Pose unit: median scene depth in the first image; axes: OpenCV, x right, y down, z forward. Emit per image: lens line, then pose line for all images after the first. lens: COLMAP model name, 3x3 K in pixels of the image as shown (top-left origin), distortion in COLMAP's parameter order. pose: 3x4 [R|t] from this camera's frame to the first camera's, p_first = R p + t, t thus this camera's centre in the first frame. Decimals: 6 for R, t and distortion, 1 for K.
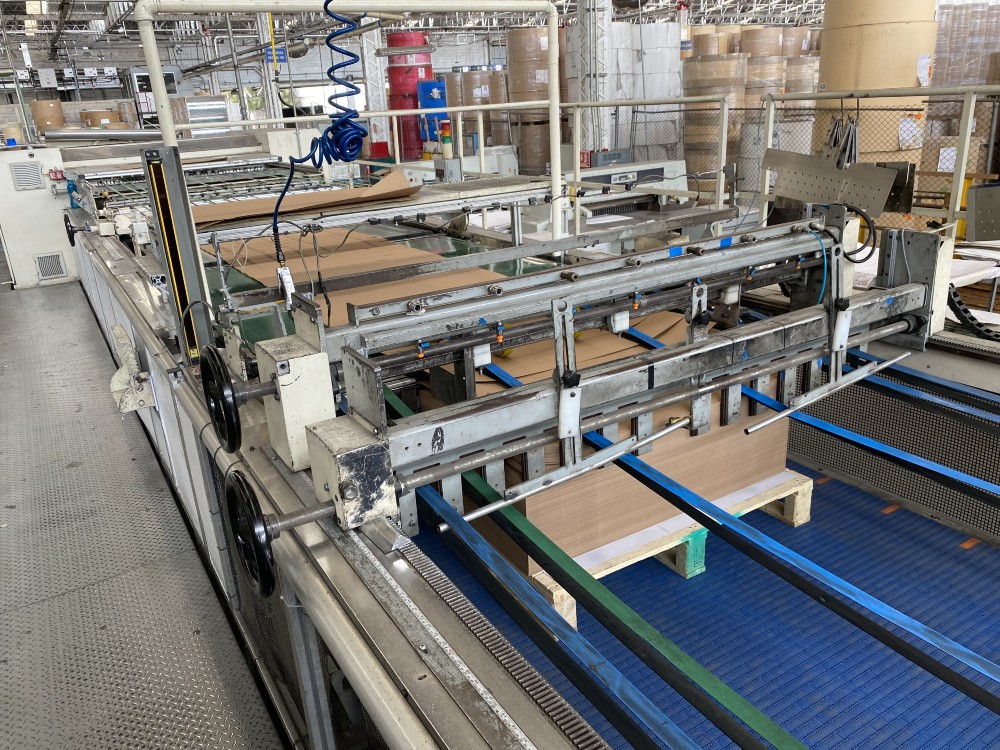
lens RADIAL K [[757.1, 0, 489.5], [0, 757.1, 366.8], [0, 0, 1]] dist [0.010625, -0.010231]
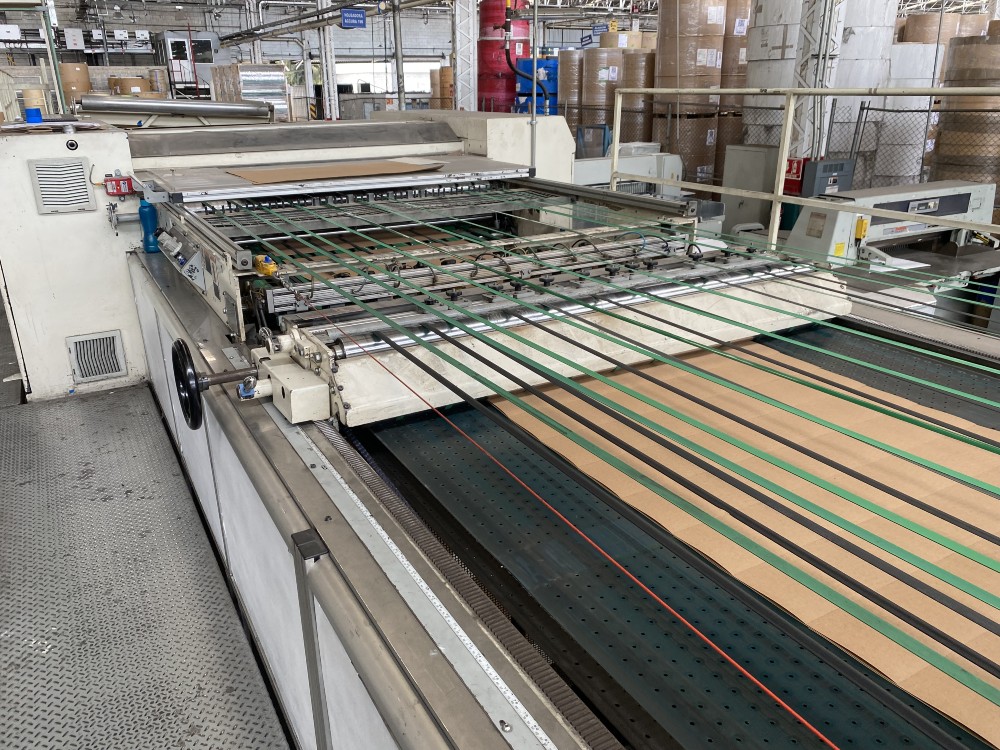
lens RADIAL K [[757.1, 0, 489.5], [0, 757.1, 366.8], [0, 0, 1]] dist [0.010625, -0.010231]
pose [[0.998646, 0.051071, -0.009885, -0.115866], [-0.050906, 0.998571, 0.016264, -0.056834], [0.010701, -0.015739, 0.999819, 0.183117]]
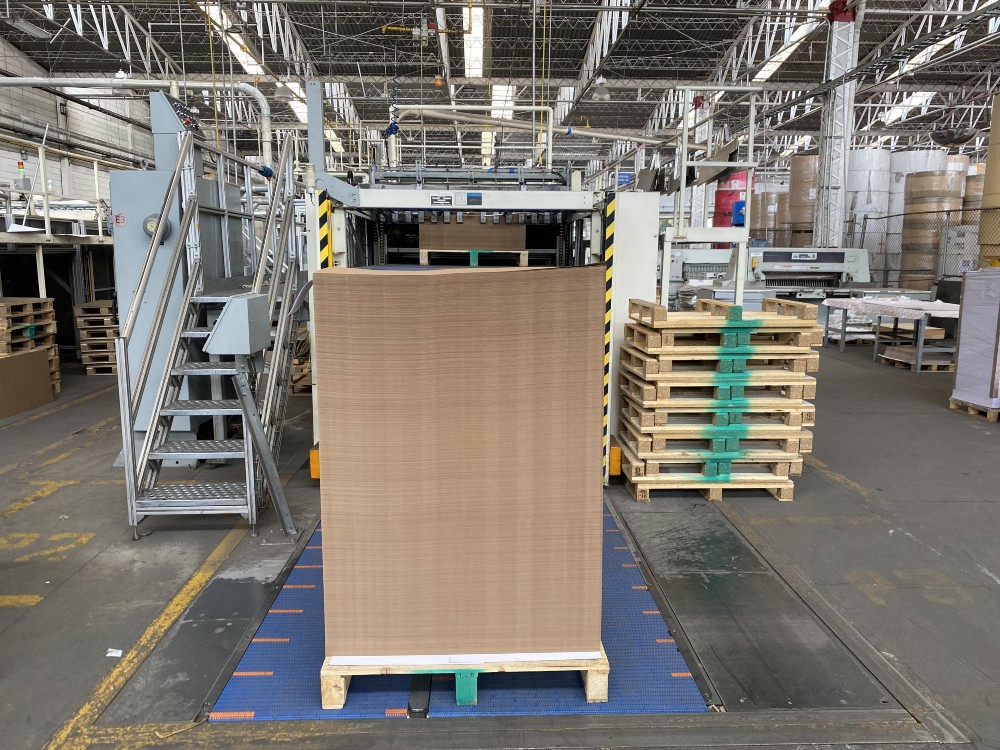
lens RADIAL K [[757.1, 0, 489.5], [0, 757.1, 366.8], [0, 0, 1]] dist [0.010625, -0.010231]
pose [[0.866090, 0.134769, -0.481378, 0.212424], [-0.215364, 0.969617, -0.116022, 0.118447], [0.451117, 0.204157, 0.868800, -0.196989]]
